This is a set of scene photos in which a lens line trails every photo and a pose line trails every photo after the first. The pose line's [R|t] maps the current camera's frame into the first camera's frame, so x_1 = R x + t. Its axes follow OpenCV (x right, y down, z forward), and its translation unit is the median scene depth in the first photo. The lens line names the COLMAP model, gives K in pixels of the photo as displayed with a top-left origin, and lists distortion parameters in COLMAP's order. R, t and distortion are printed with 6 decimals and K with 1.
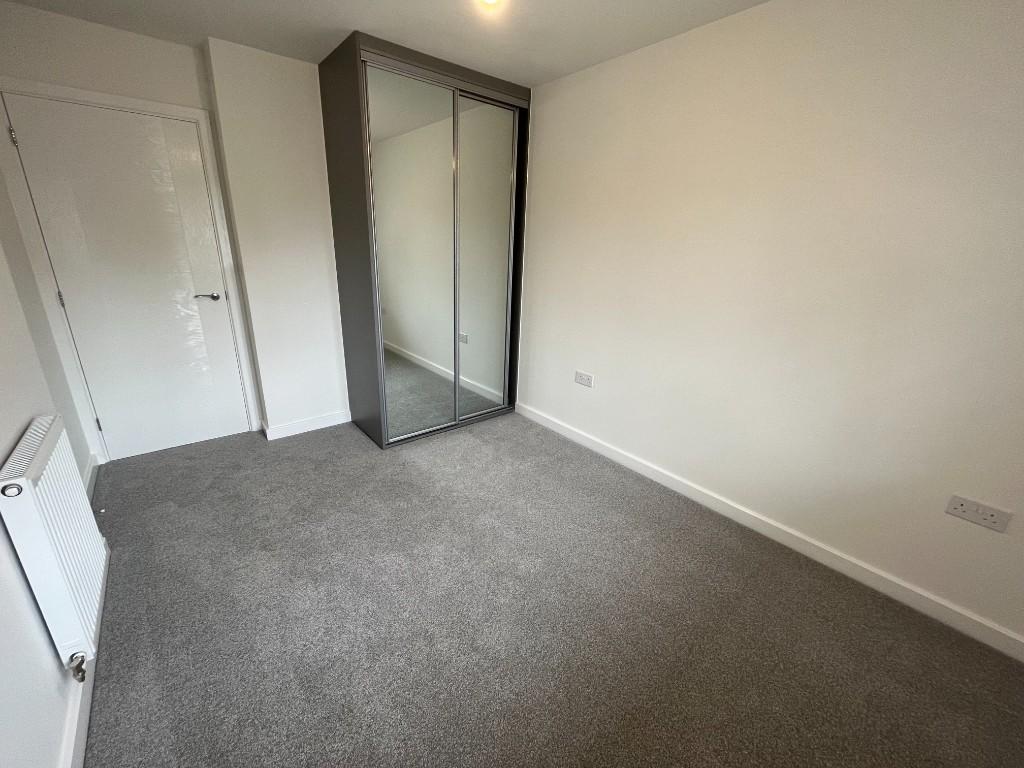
lens RADIAL K [[412.7, 0, 509.8], [0, 412.7, 384.6], [0, 0, 1]] dist [-0.000892, -0.000171]
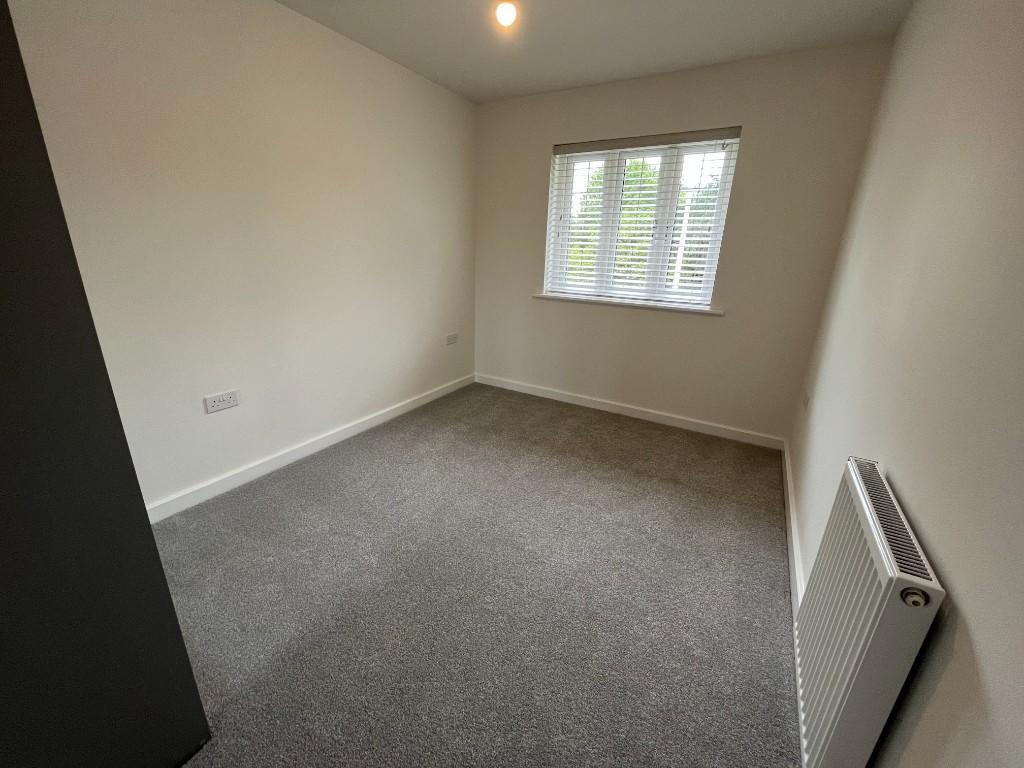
lens RADIAL K [[412.7, 0, 513.8], [0, 412.7, 379.9], [0, 0, 1]] dist [-0.000892, -0.000171]
pose [[-0.336043, -0.343302, 0.877052, -0.646532], [0.253347, 0.863935, 0.435237, -0.243508], [-0.907133, 0.368457, -0.203344, 0.695447]]
